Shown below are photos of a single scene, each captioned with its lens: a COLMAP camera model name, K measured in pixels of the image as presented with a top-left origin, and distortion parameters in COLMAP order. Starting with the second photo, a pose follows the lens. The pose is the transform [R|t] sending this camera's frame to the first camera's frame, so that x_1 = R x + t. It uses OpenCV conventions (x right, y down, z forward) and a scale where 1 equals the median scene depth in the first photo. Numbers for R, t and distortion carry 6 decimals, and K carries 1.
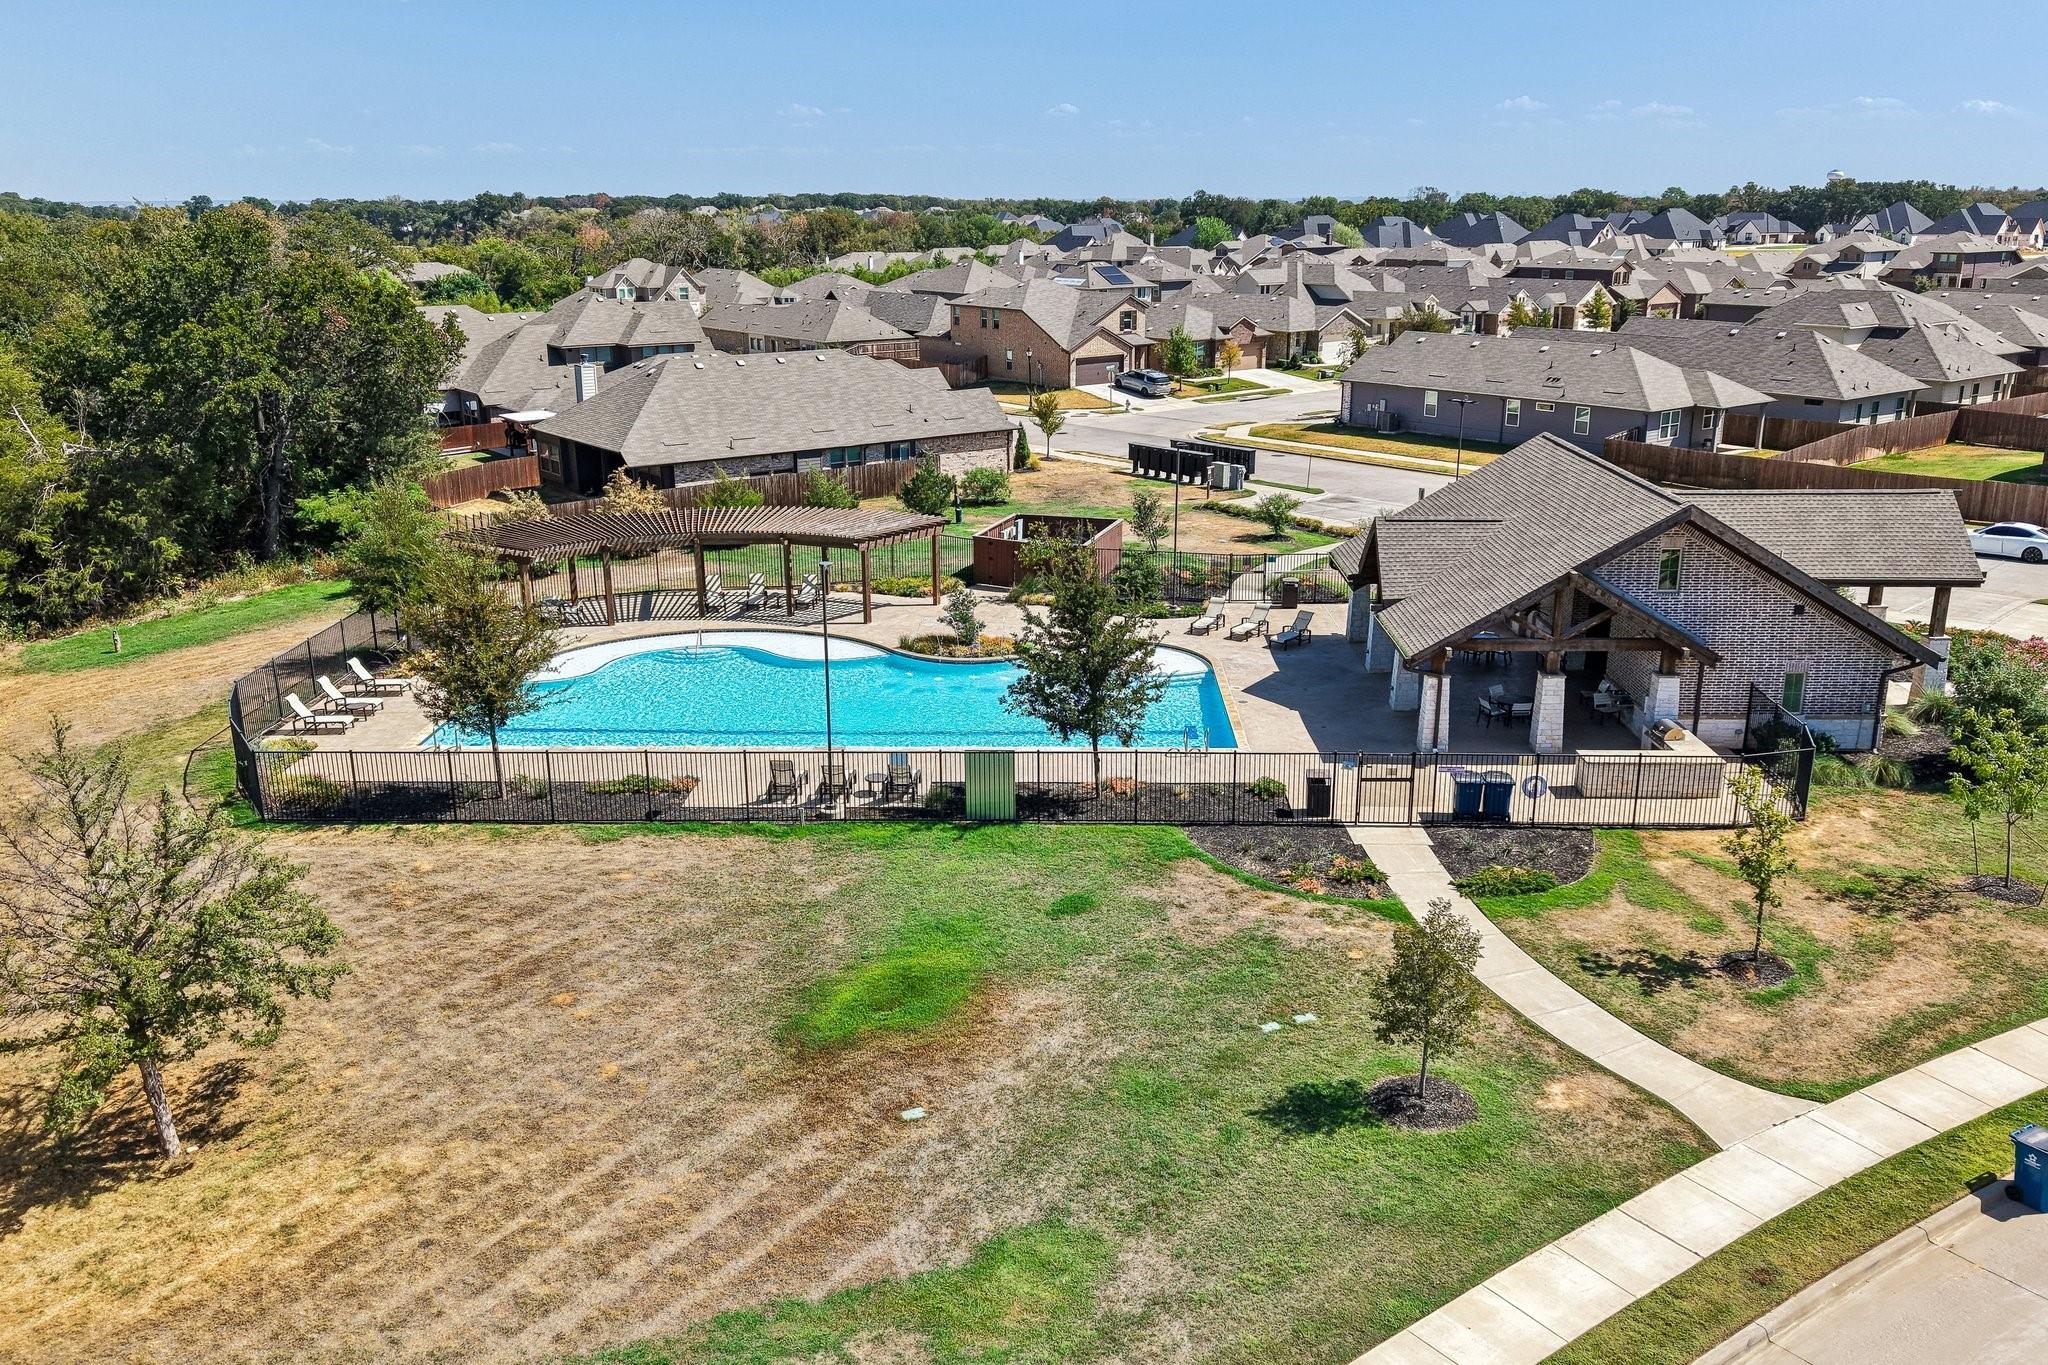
lens RADIAL K [[1674.1, 0, 1024.0], [0, 1674.1, 682.5], [0, 0, 1]] dist [0.114897, -0.166568]
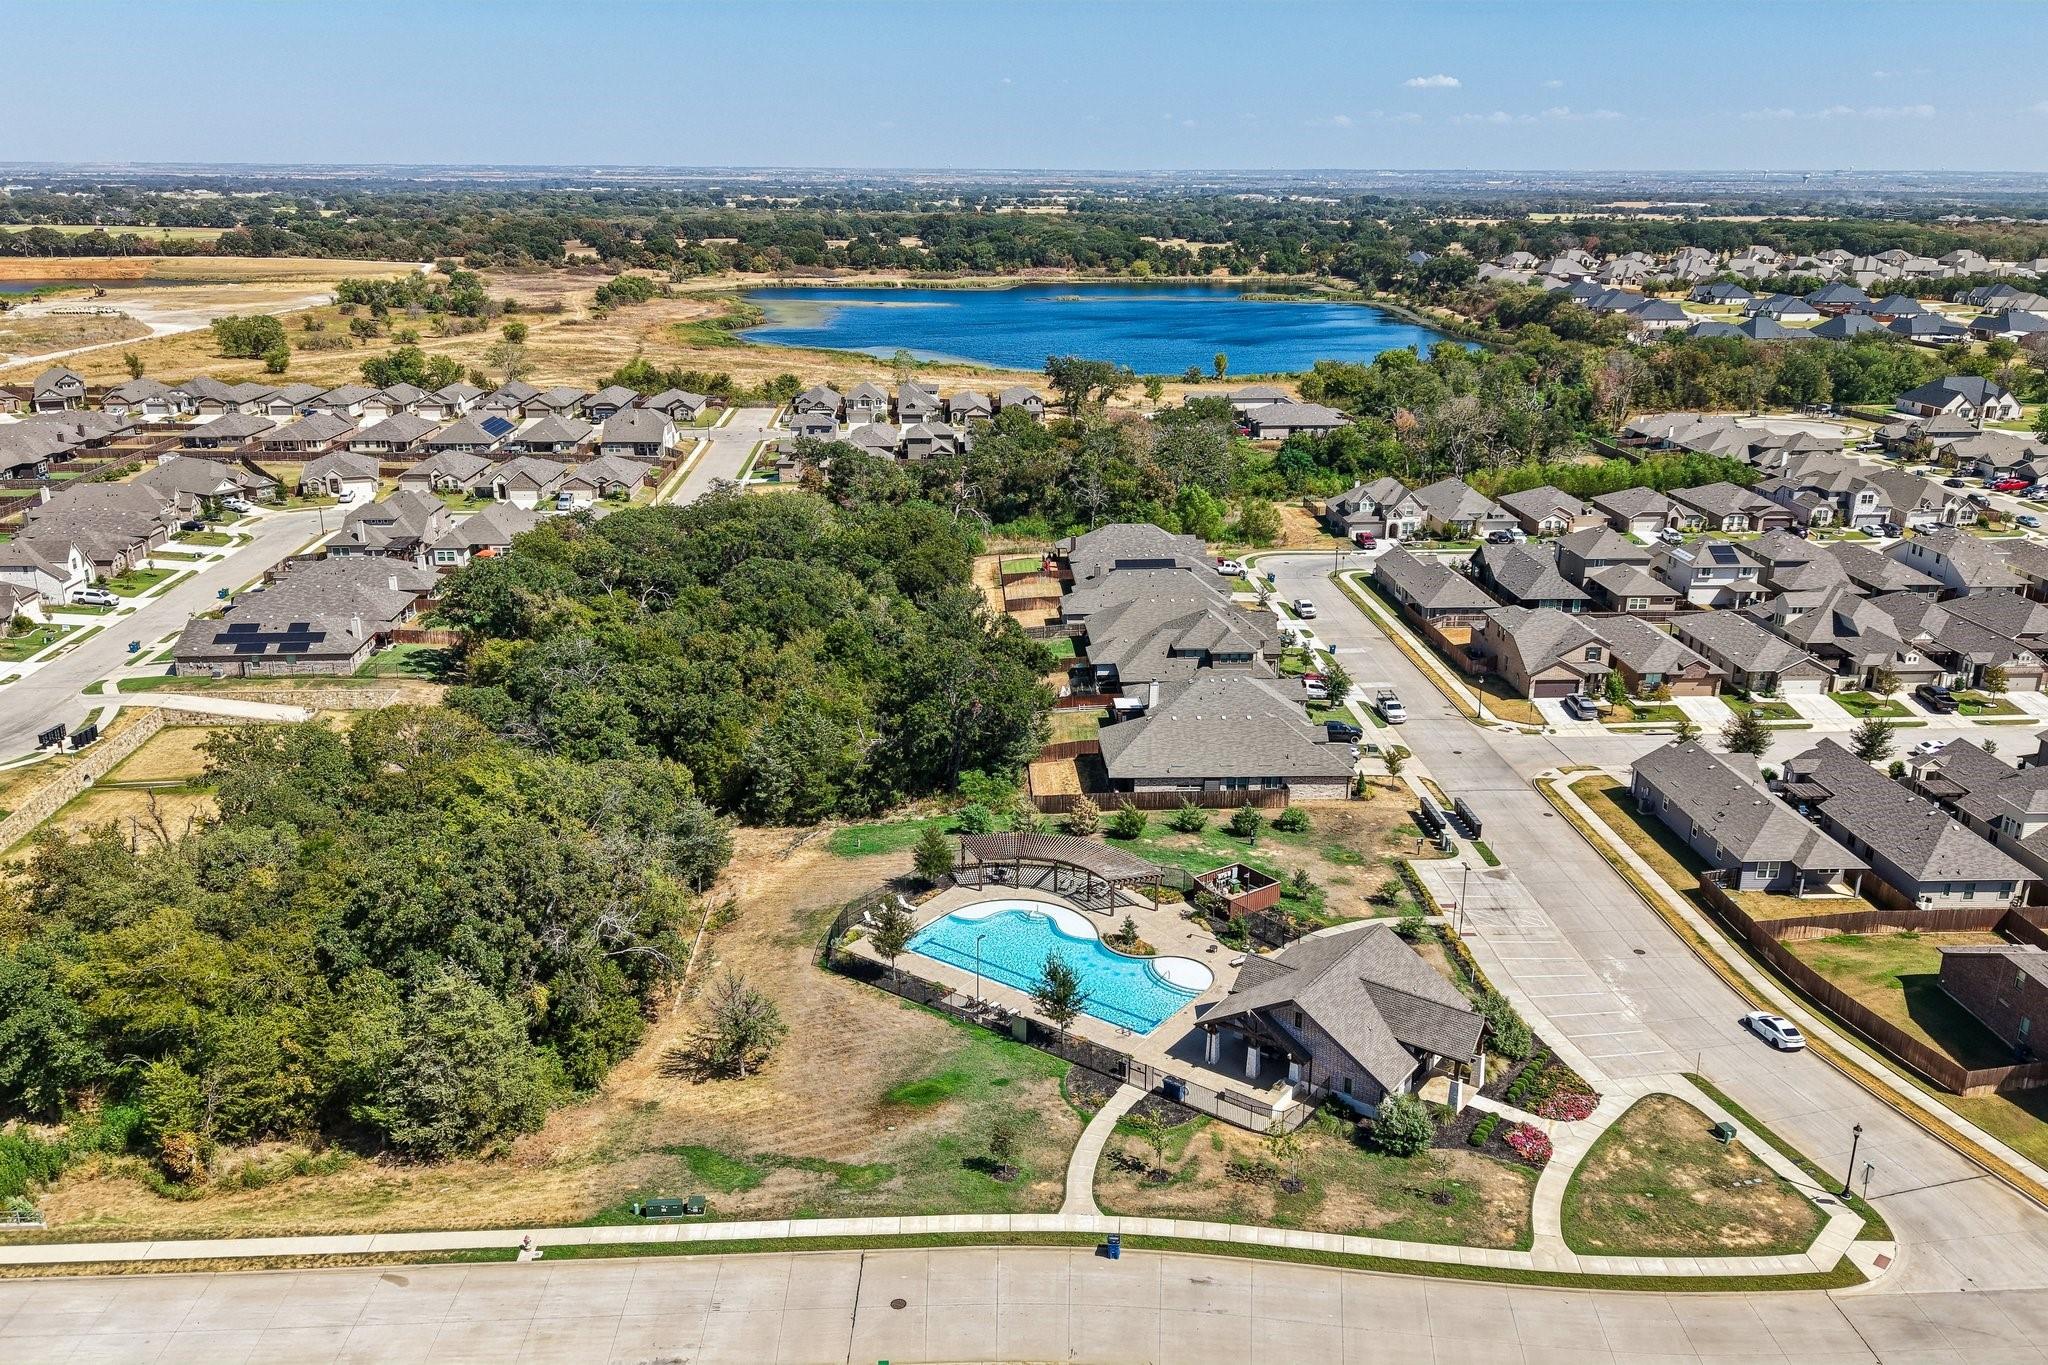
lens RADIAL K [[1642.5, 0, 1024.0], [0, 1642.5, 682.5], [0, 0, 1]] dist [0.027278, 0.001193]
pose [[0.824232, 0.188446, -0.533976, 0.789006], [-0.172279, 0.981750, 0.080544, -0.428527], [0.539409, 0.025606, 0.841655, -0.777200]]
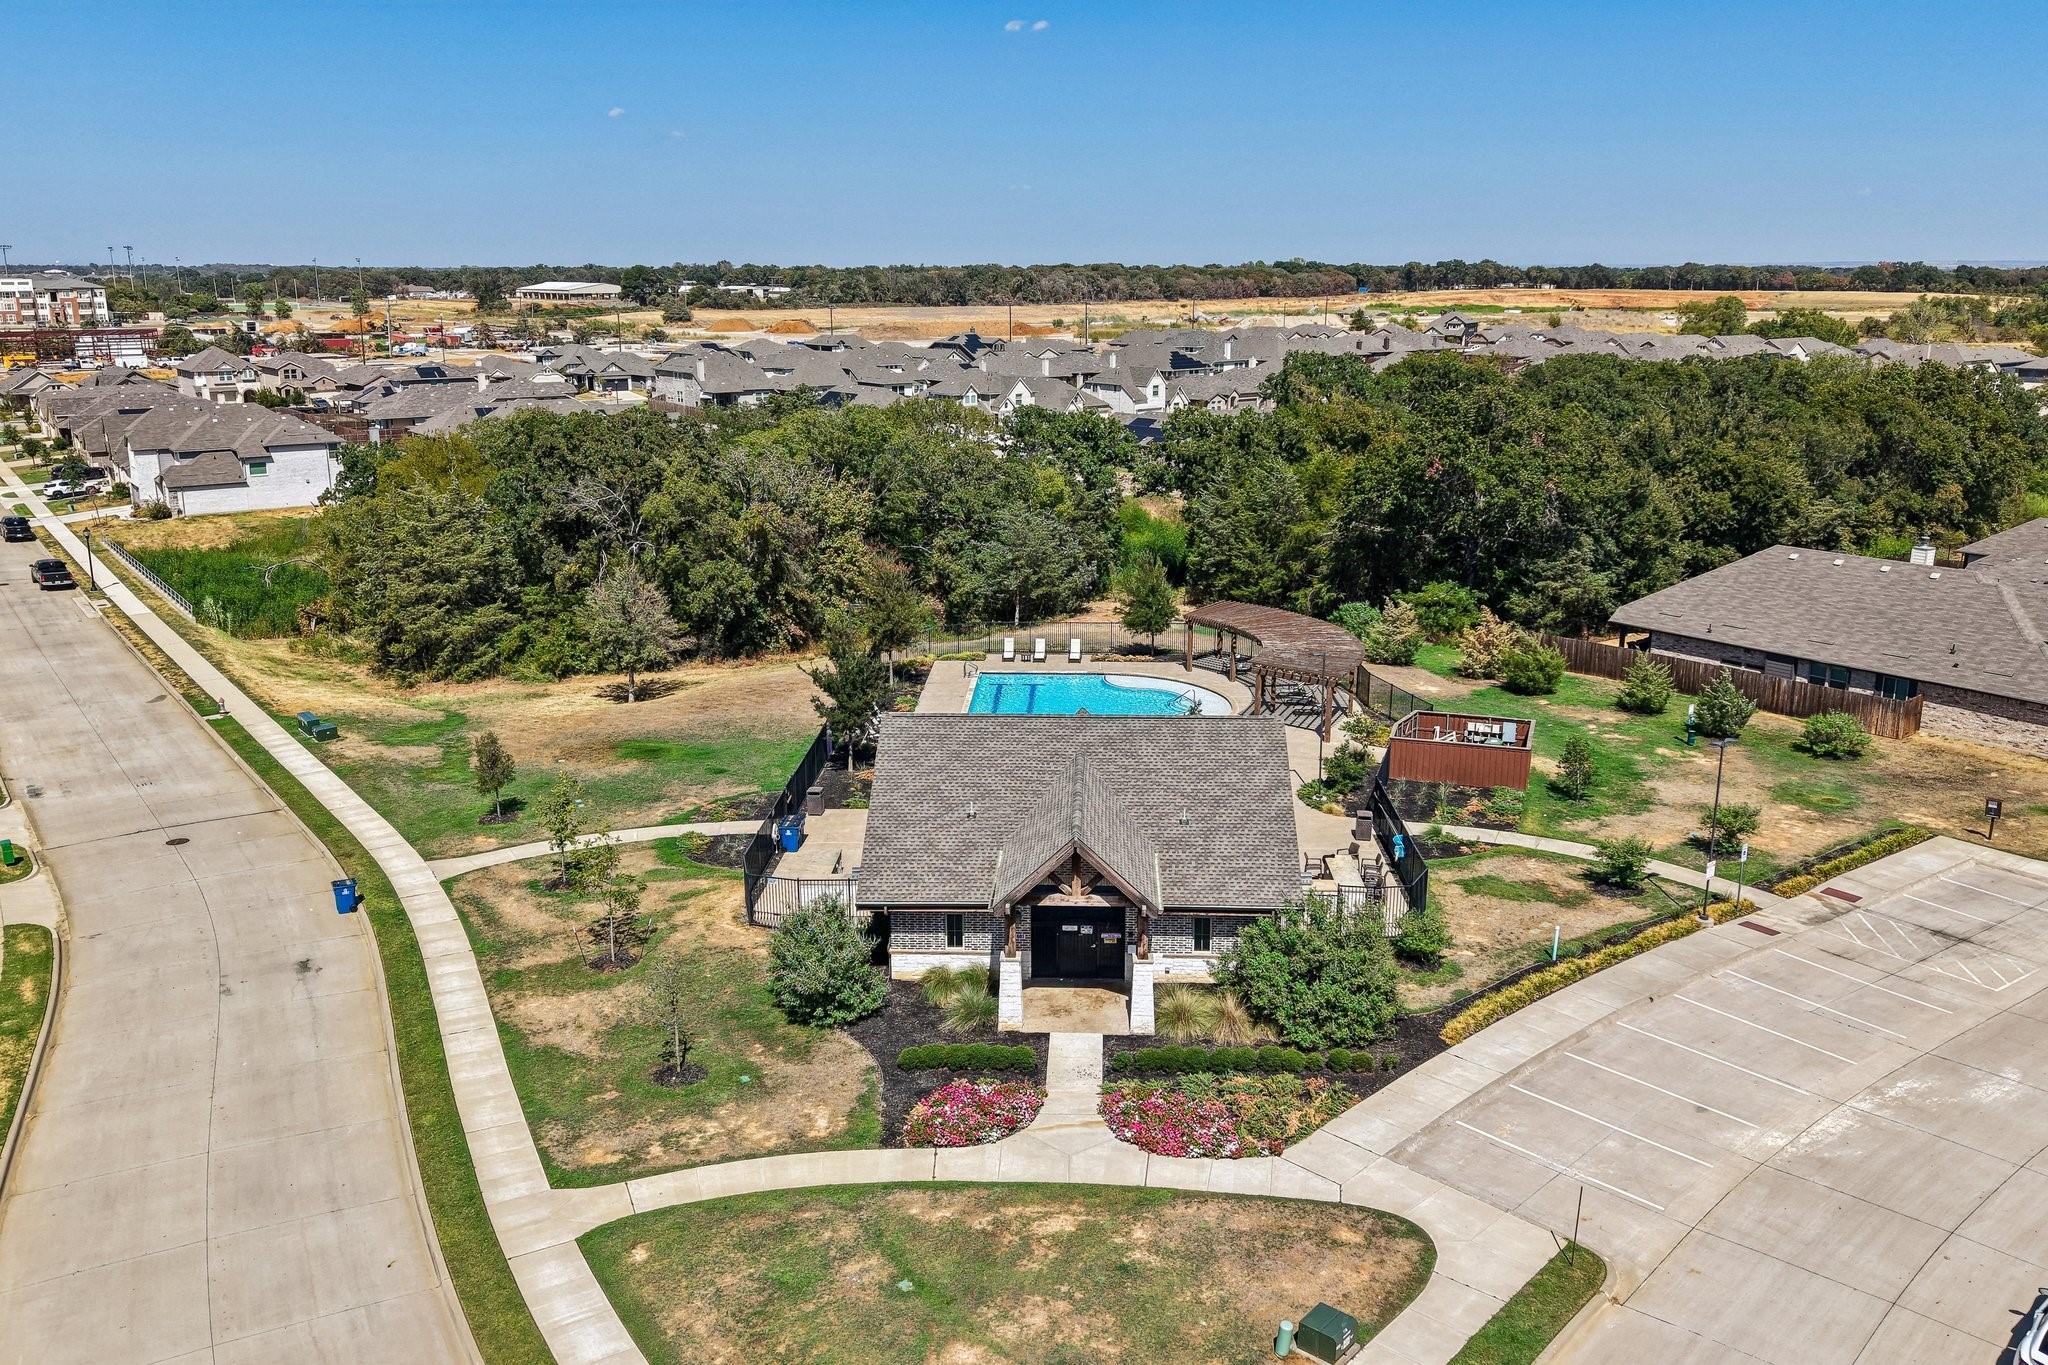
lens RADIAL K [[1642.5, 0, 1024.0], [0, 1642.5, 682.5], [0, 0, 1]] dist [0.027278, 0.001193]
pose [[-0.022027, 0.254291, -0.966877, 1.013760], [-0.271804, 0.929161, 0.250563, -0.301229], [0.962101, 0.268320, 0.048651, 0.645964]]
